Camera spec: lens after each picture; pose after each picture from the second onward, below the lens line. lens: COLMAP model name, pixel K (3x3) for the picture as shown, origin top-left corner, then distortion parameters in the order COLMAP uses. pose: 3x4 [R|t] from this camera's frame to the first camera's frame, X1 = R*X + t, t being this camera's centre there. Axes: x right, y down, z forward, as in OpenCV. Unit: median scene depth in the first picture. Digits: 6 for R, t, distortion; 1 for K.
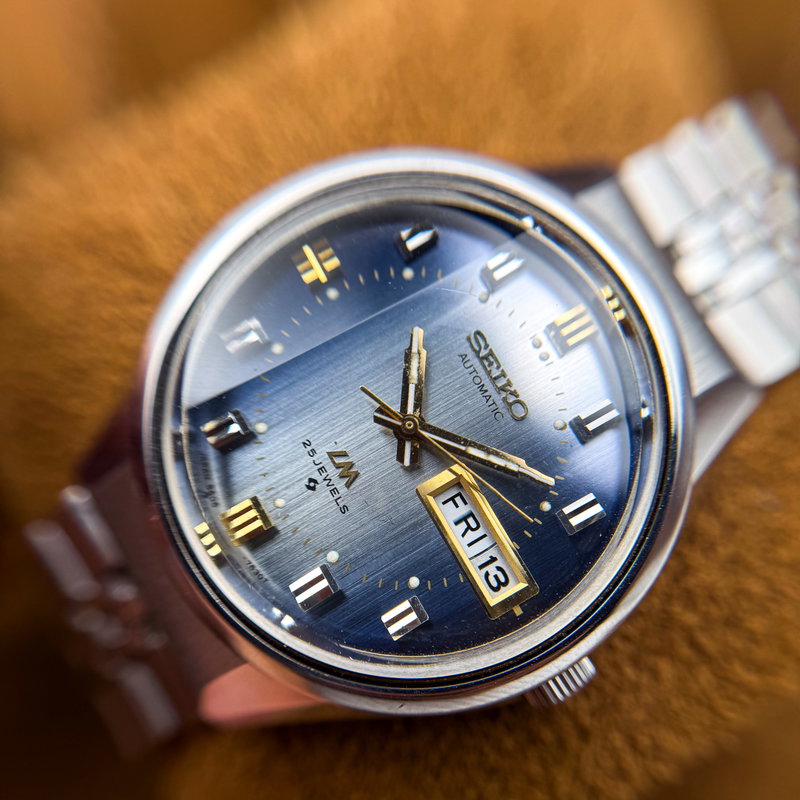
lens RADIAL K [[872.2, 0, 399.1], [0, 872.2, 444.3], [0, 0, 1]] dist [0.408242, -0.011539]
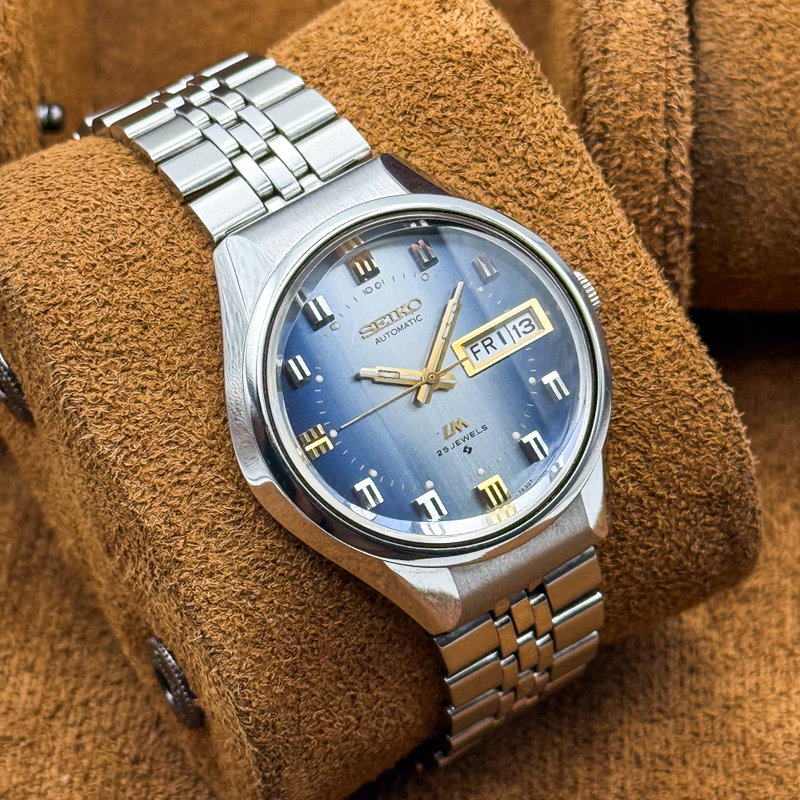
lens RADIAL K [[3043.8, 0, 400.0], [0, 3043.8, 400.0], [0, 0, 1]] dist [0.008337, 0.698458]
pose [[-0.020723, -0.965355, 0.260117, -1.284073], [0.948406, 0.063350, 0.310667, -1.569001], [-0.316382, 0.253134, 0.914235, -3.430900]]
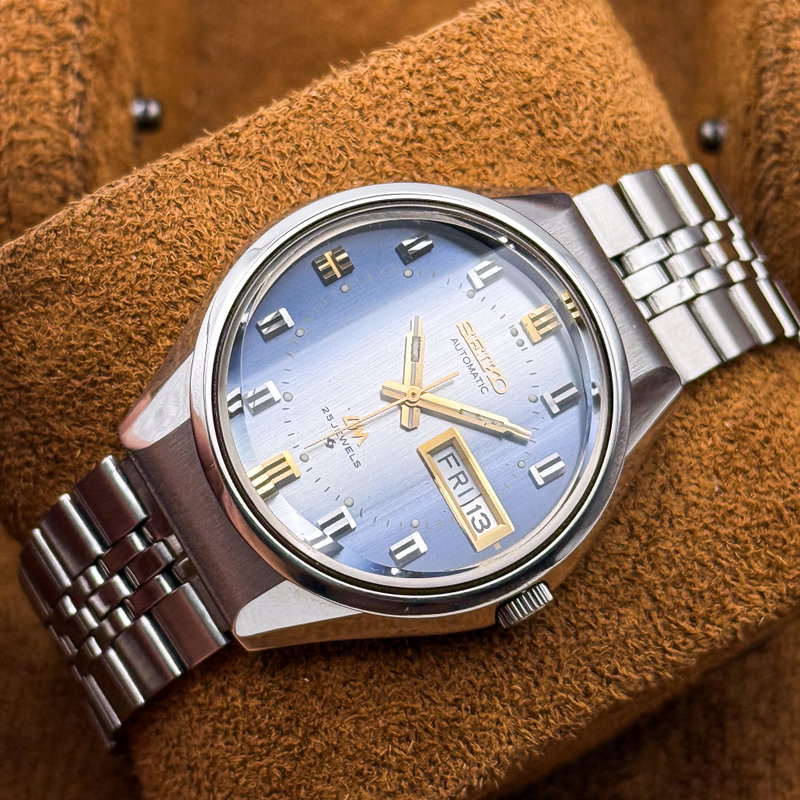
lens RADIAL K [[3043.8, 0, 400.0], [0, 3043.8, 400.0], [0, 0, 1]] dist [0.008337, 0.698458]
pose [[0.981346, 0.027595, 0.190262, -0.794966], [-0.003890, 0.992293, -0.123854, 0.499252], [-0.192213, 0.120804, 0.973889, -3.049944]]
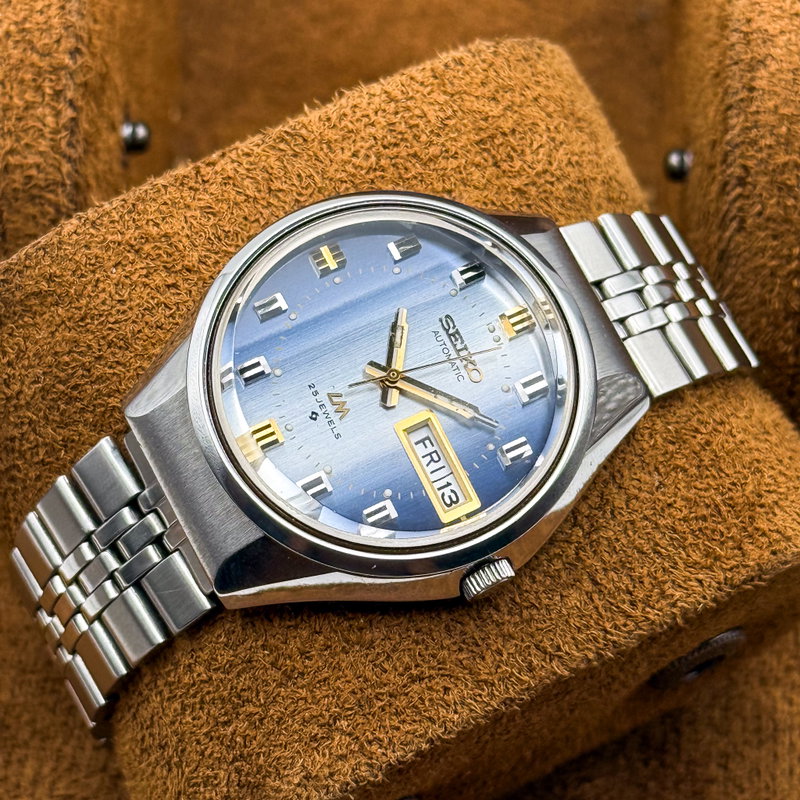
lens RADIAL K [[3043.8, 0, 400.0], [0, 3043.8, 400.0], [0, 0, 1]] dist [0.008337, 0.698458]
pose [[0.990829, 0.045510, 0.127224, -0.502716], [-0.012934, 0.969193, -0.245962, 1.100952], [-0.134498, 0.242060, 0.960894, -3.307827]]
